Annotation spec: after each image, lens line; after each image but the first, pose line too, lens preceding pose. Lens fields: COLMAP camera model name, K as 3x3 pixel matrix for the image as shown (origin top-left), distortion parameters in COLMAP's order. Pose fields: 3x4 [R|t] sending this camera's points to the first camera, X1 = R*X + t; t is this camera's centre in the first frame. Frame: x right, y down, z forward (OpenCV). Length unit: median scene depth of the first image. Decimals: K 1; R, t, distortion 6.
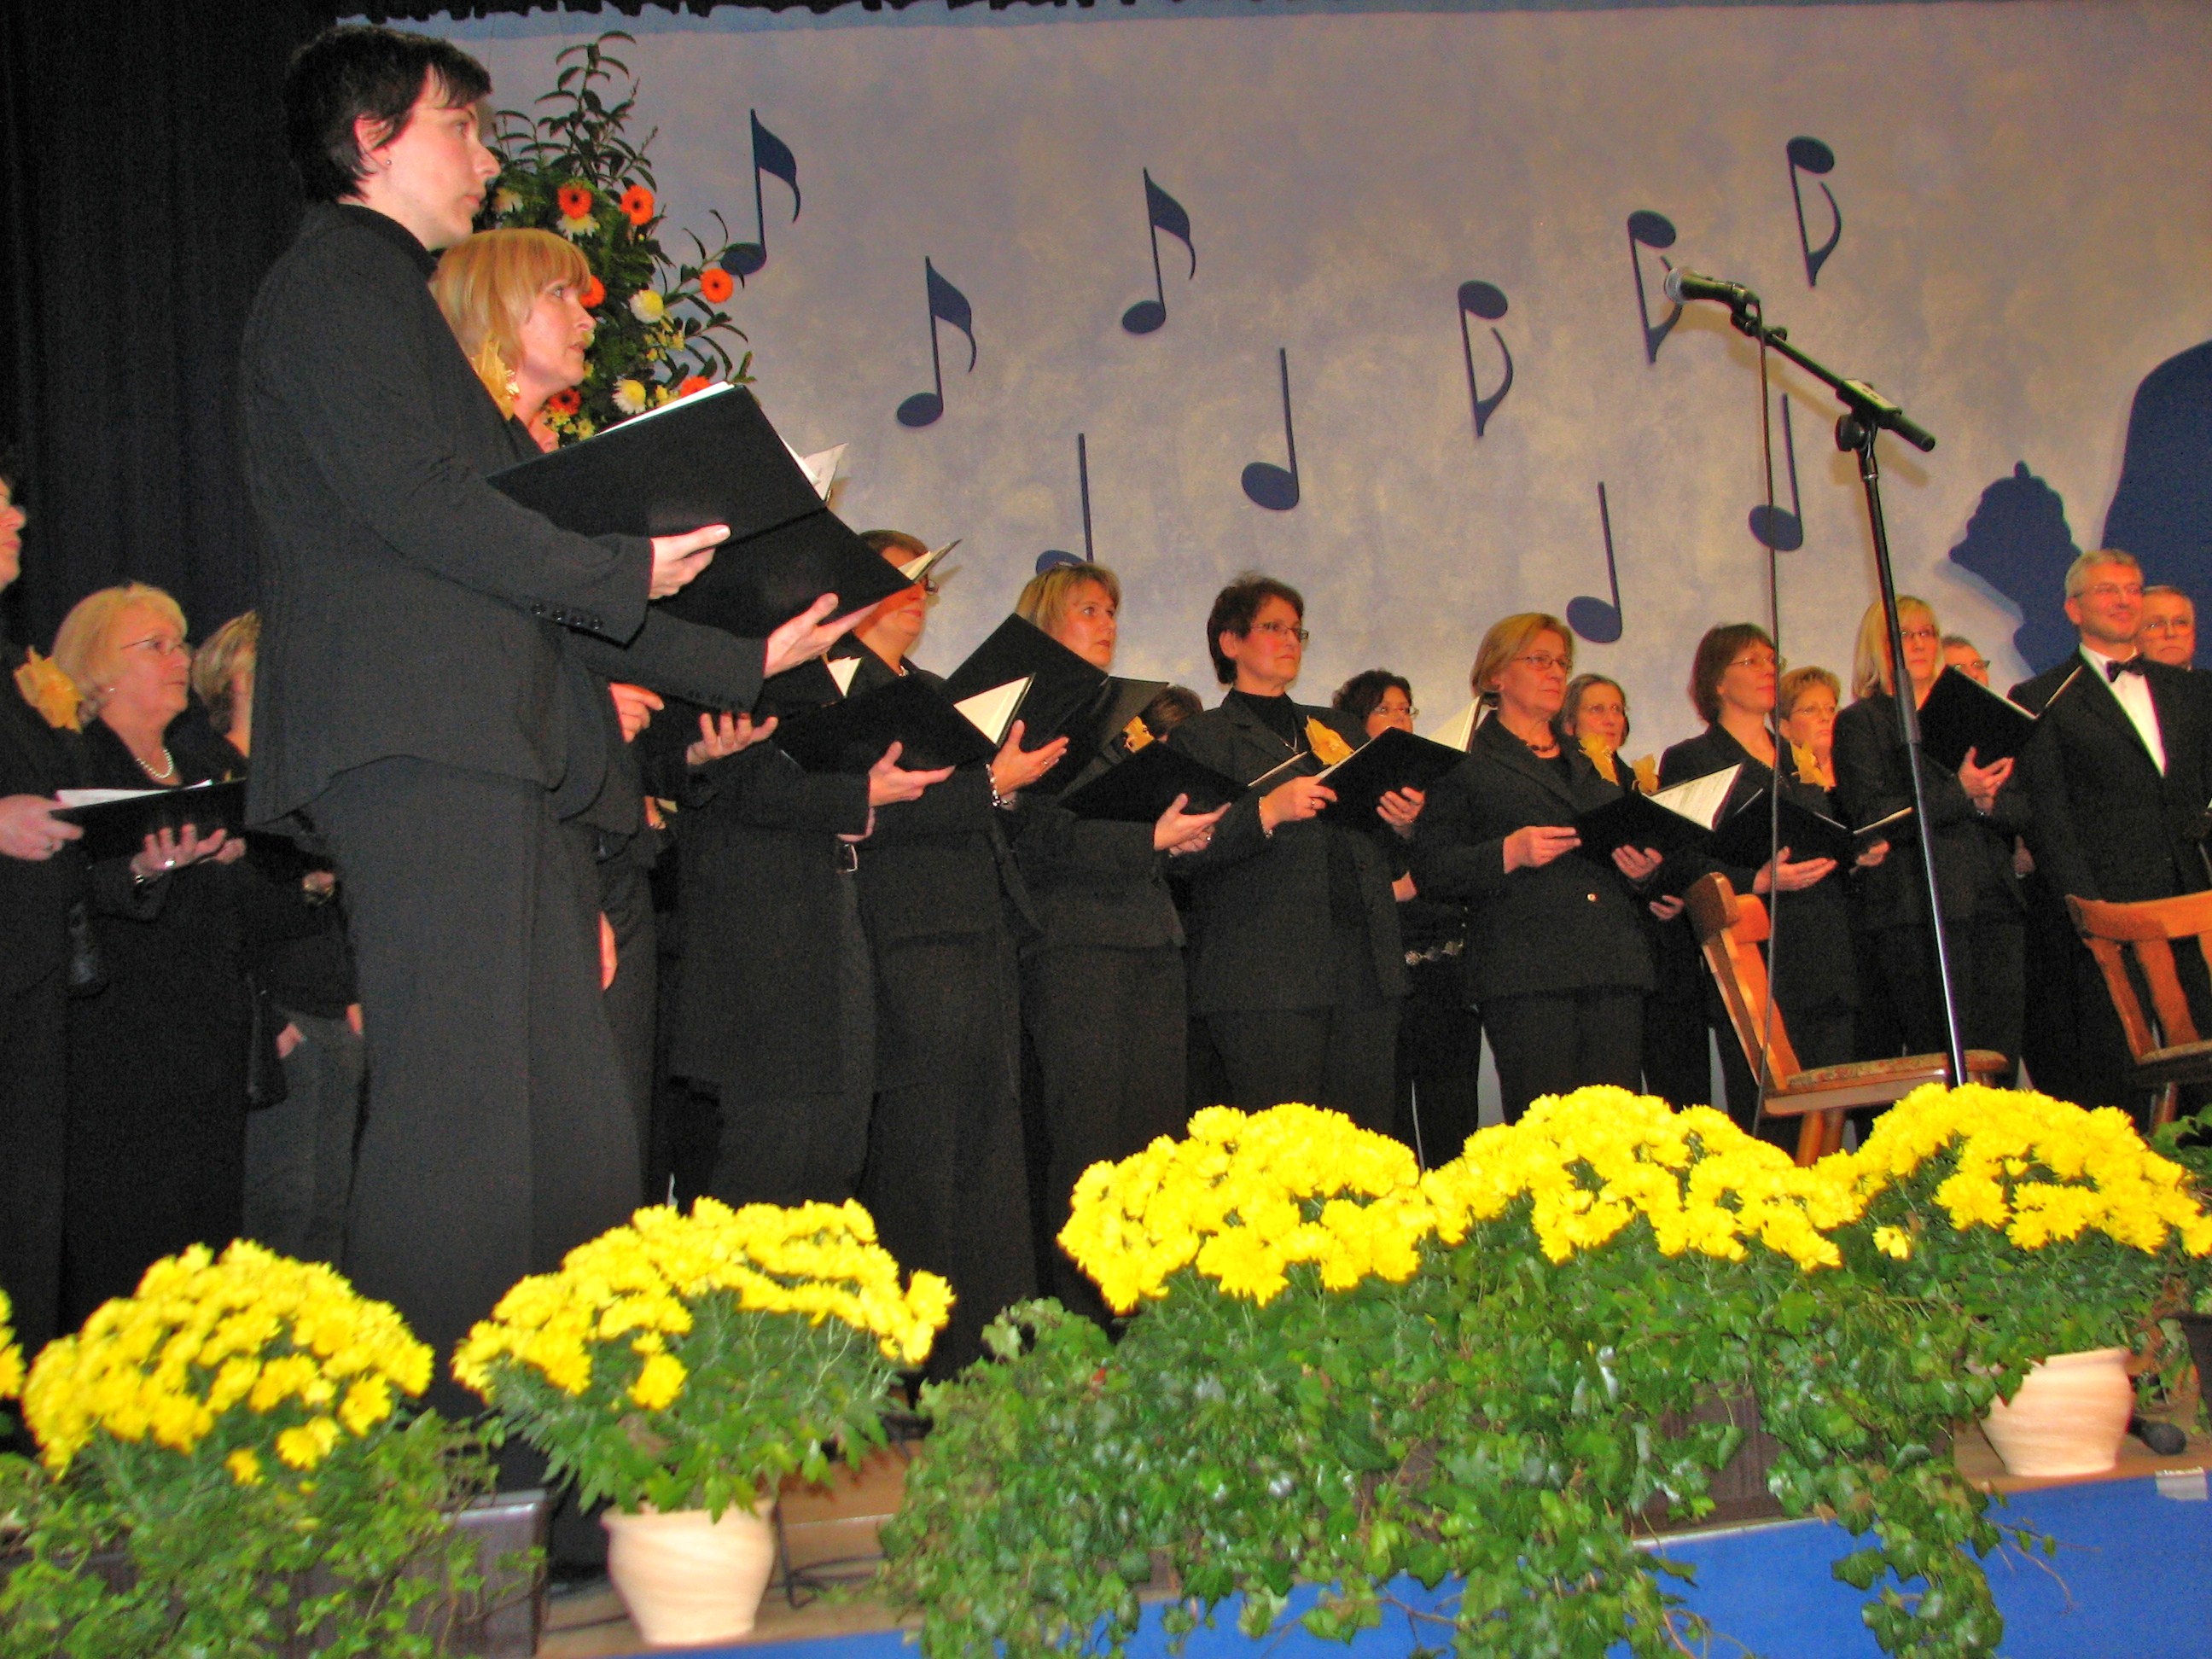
lens RADIAL K [[2693.7, 0, 1086.9], [0, 2693.7, 824.9], [0, 0, 1]] dist [-0.162219, 0.336406]
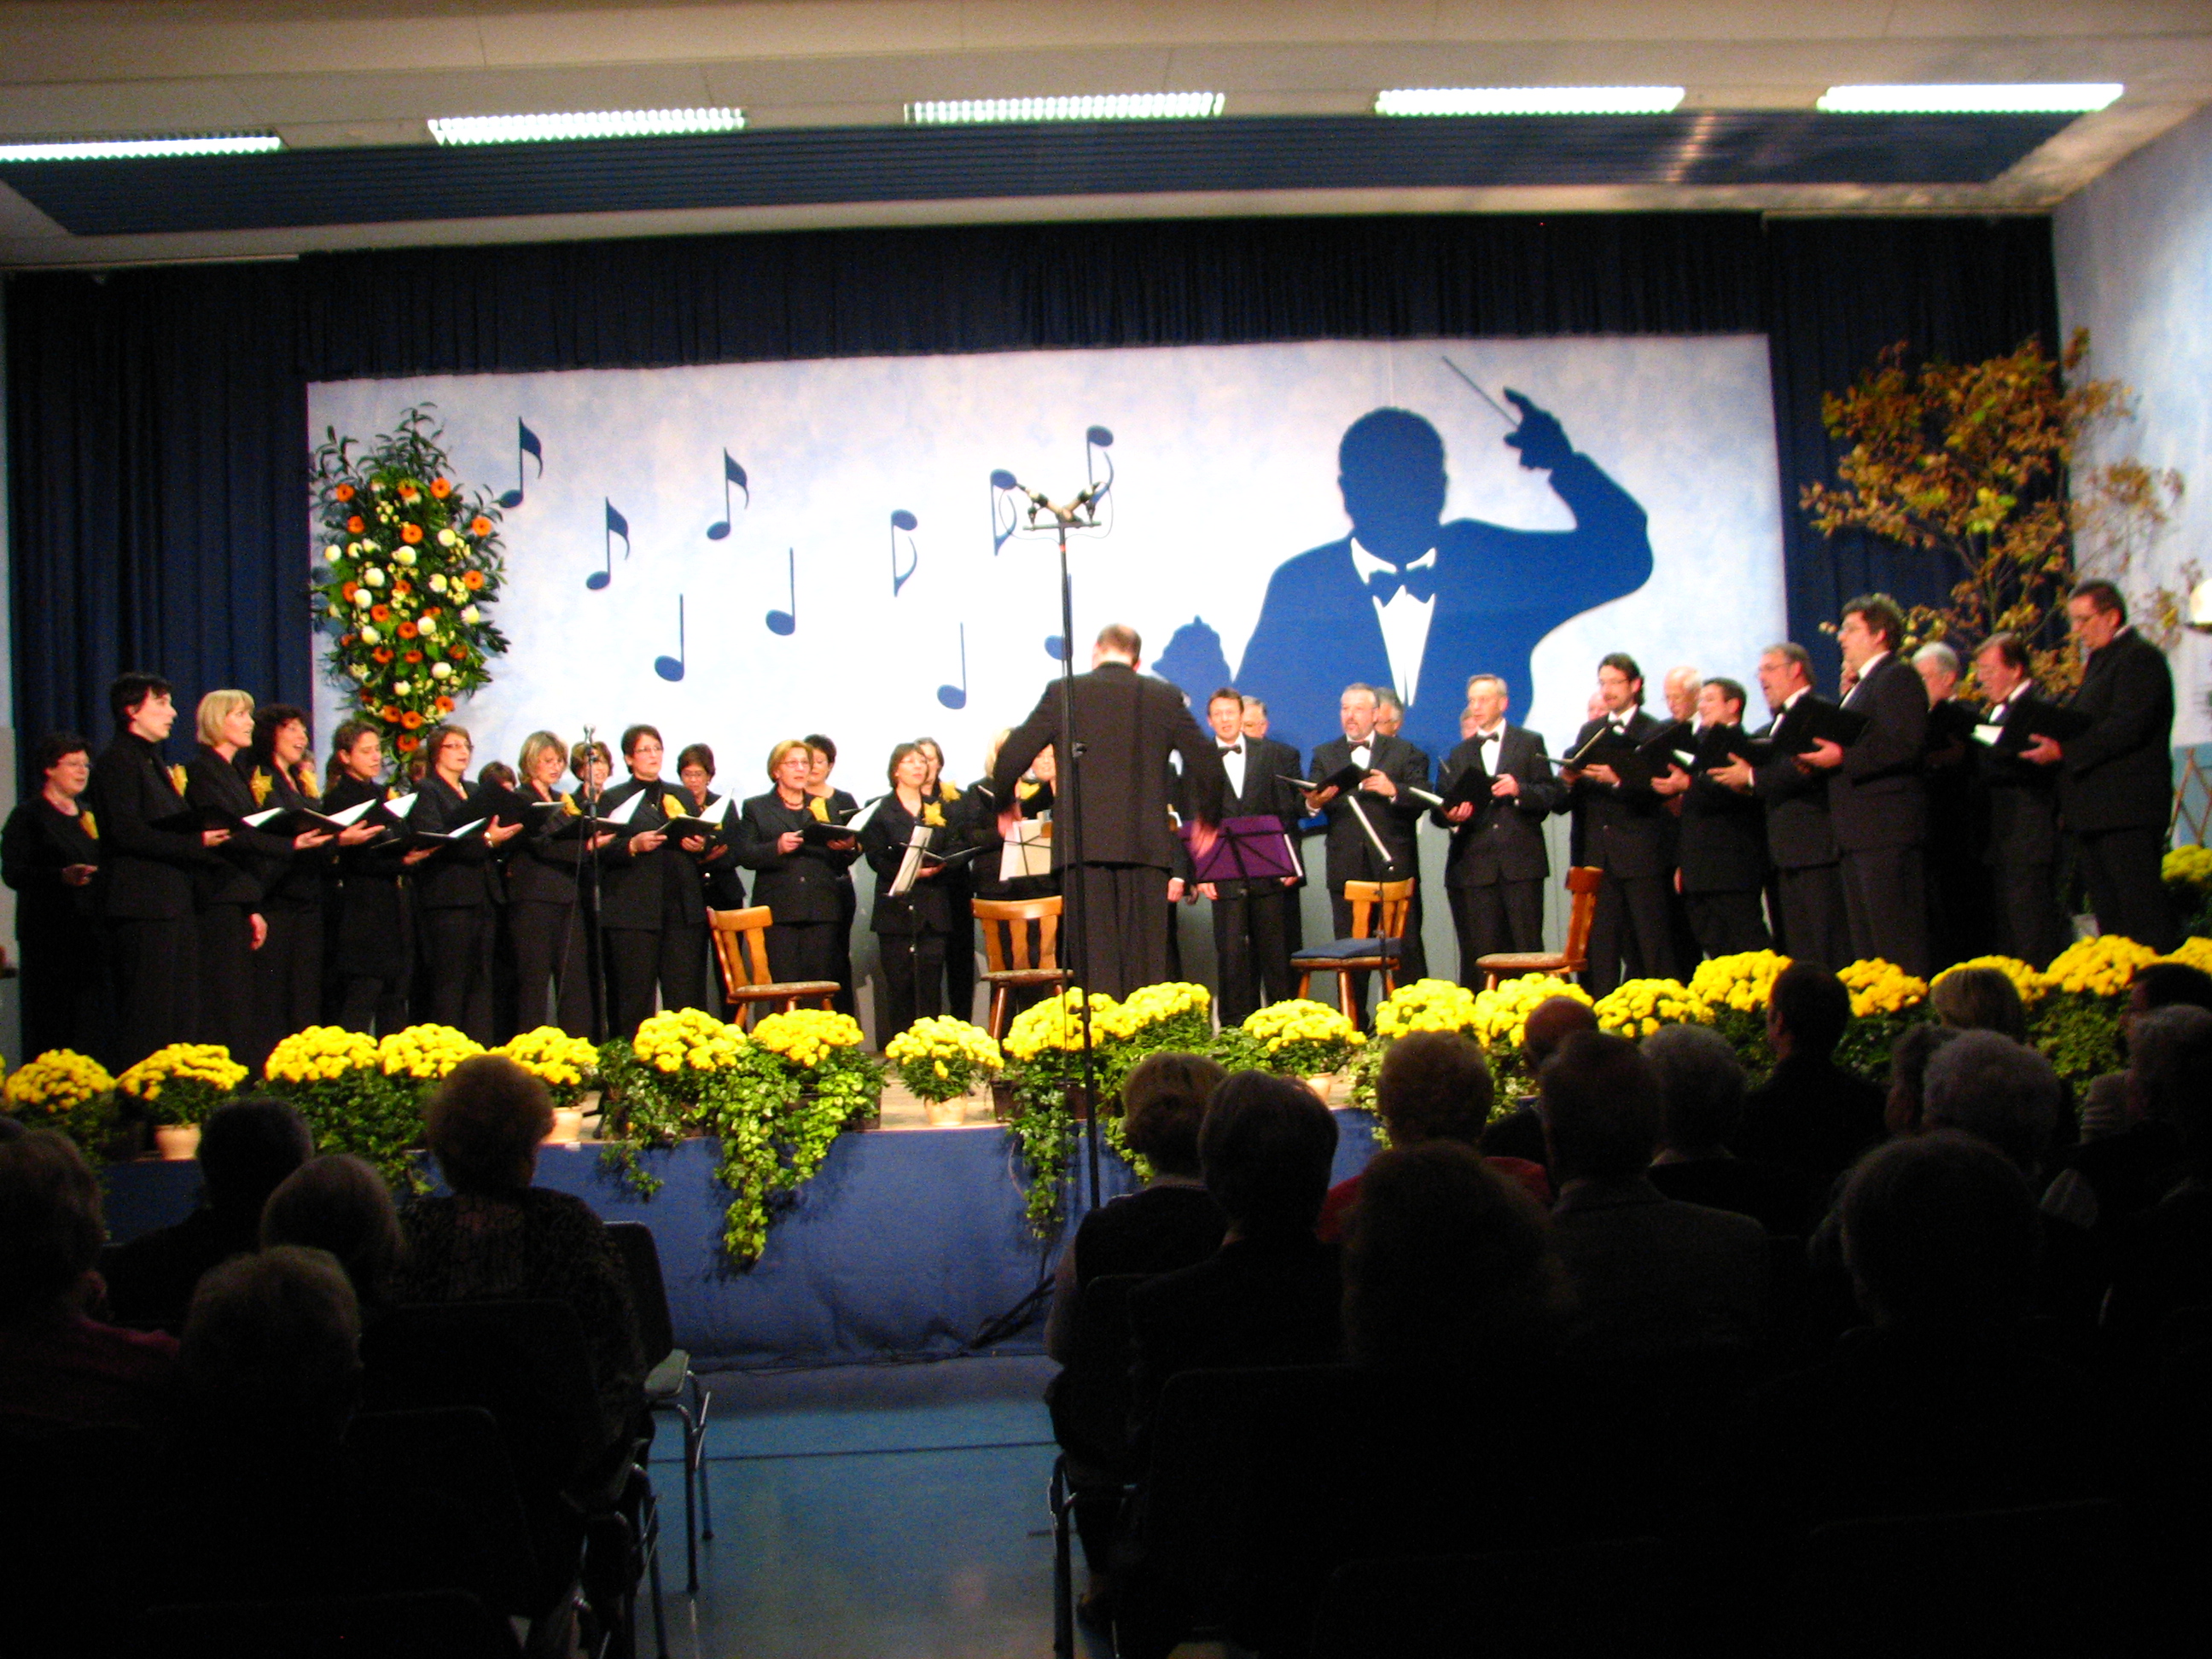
lens RADIAL K [[2378.7, 0, 1087.6], [0, 2378.7, 810.7], [0, 0, 1]] dist [-0.204762, 0.291837]
pose [[0.994974, 0.042688, -0.090581, 1.337698], [-0.032790, 0.993602, 0.108075, -0.551243], [0.094615, -0.104561, 0.990008, -1.972827]]
